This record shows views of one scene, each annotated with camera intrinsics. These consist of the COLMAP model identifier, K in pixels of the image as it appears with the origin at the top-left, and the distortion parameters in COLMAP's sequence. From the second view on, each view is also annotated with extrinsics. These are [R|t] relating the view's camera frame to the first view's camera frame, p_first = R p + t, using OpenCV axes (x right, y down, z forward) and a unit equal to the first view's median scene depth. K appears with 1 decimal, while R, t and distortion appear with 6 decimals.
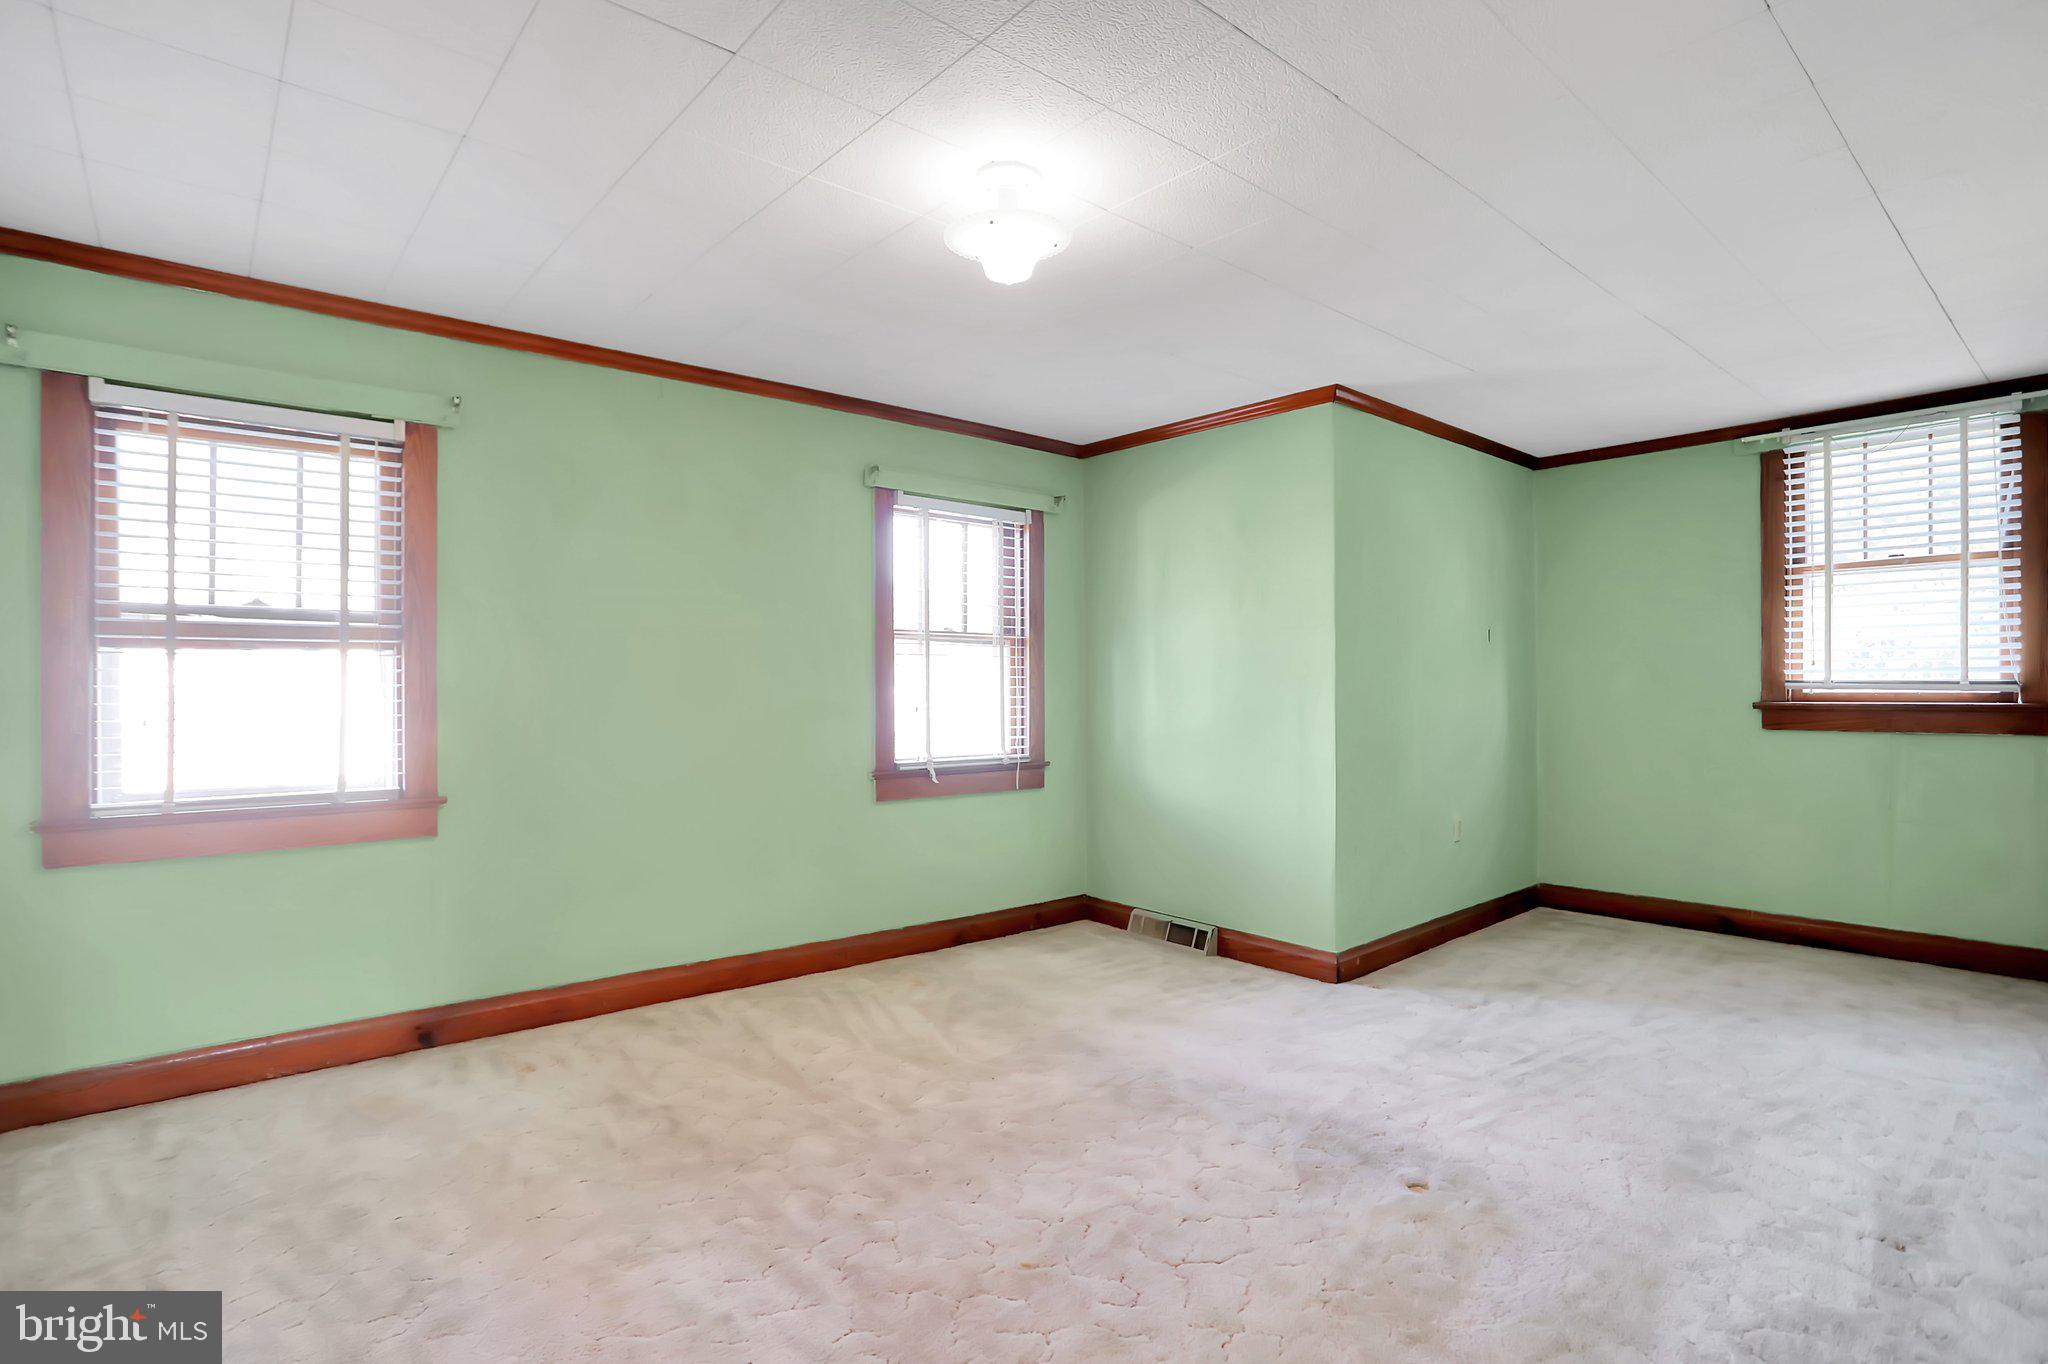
lens RADIAL K [[1045.9, 0, 1026.7], [0, 1045.9, 684.7], [0, 0, 1]] dist [-0.034317, 0.001899]
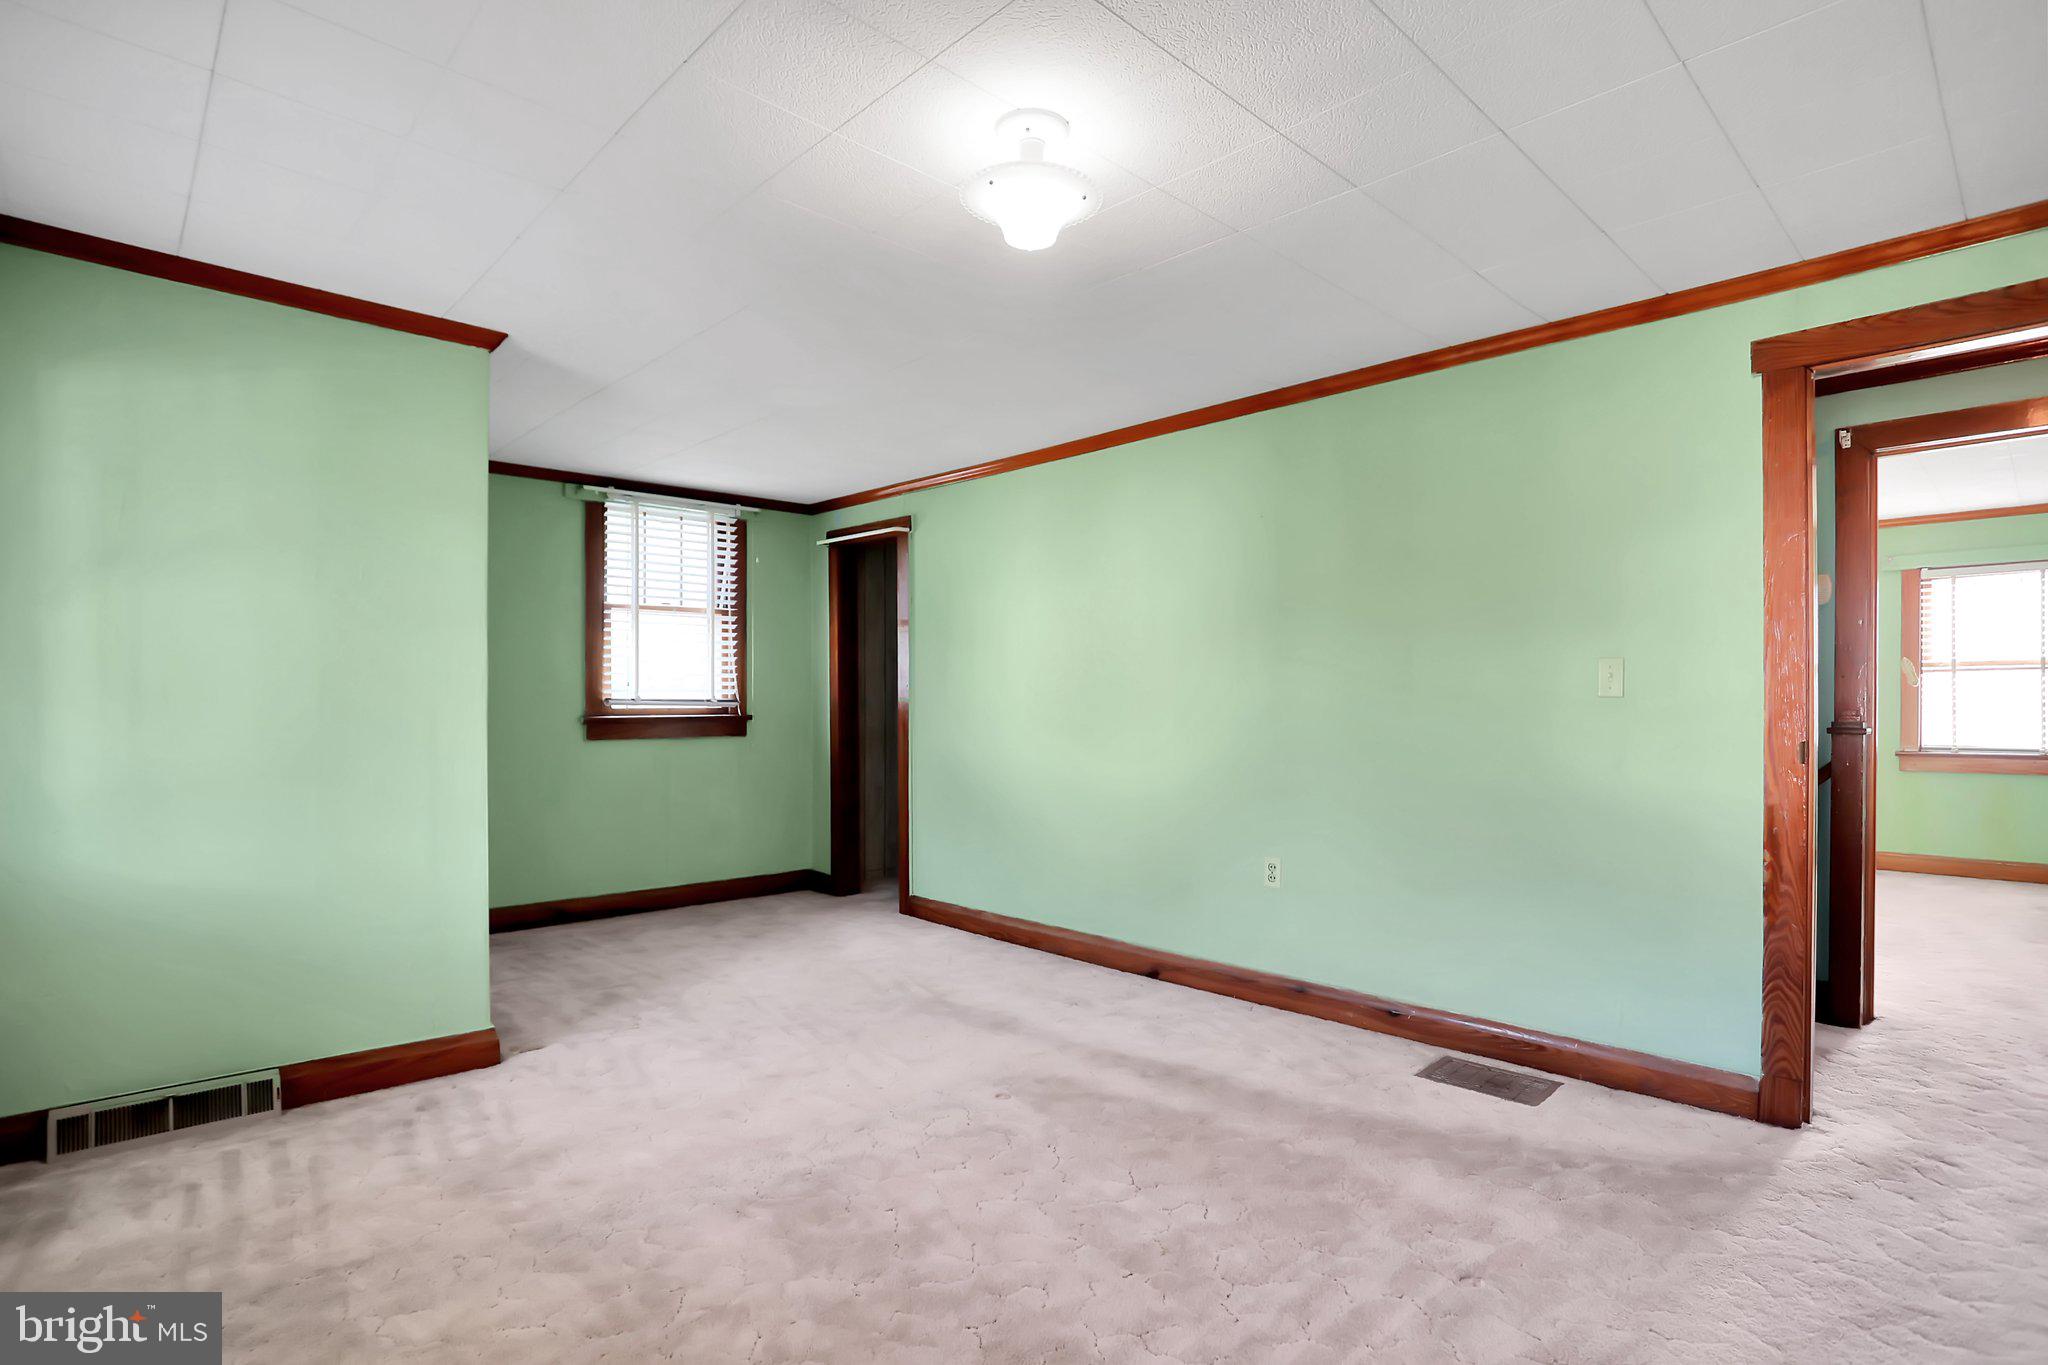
lens RADIAL K [[1020.2, 0, 1032.0], [0, 1020.2, 709.4], [0, 0, 1]] dist [-0.003246, -0.000005]
pose [[-0.029086, 0.000772, 0.999577, -0.531590], [0.004658, 0.999989, -0.000637, 0.013932], [-0.999566, 0.004638, -0.029089, 0.629782]]
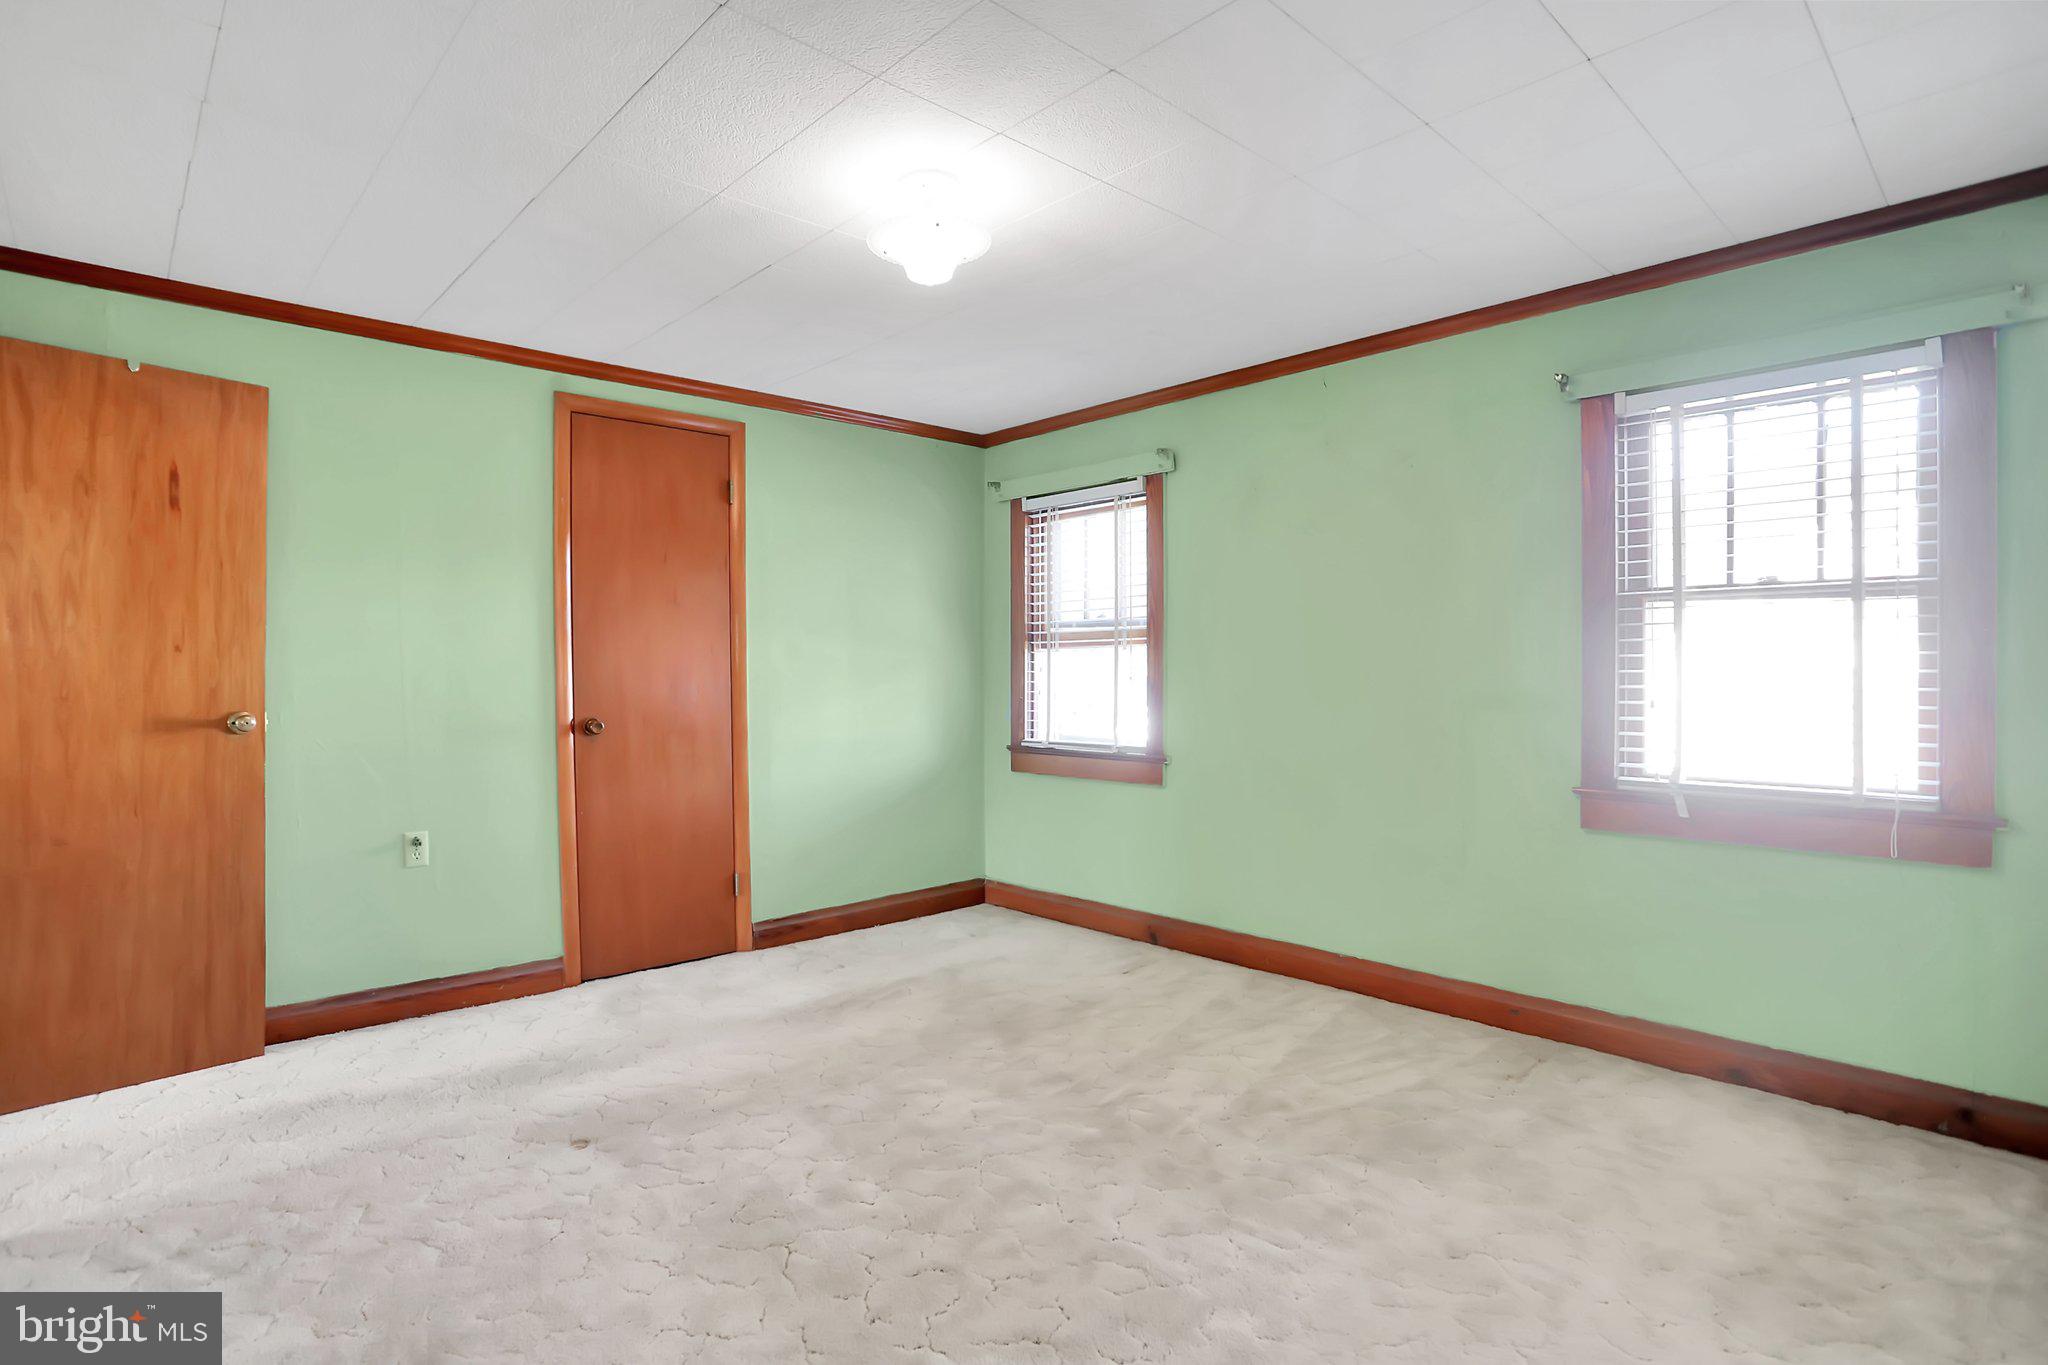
lens RADIAL K [[1061.2, 0, 1024.0], [0, 1061.2, 682.5], [0, 0, 1]] dist [-0.000693, 0.000474]
pose [[0.045557, 0.004529, -0.998951, 0.635324], [-0.003623, 0.999984, 0.004368, 0.008177], [0.998955, 0.003420, 0.045573, 0.633212]]
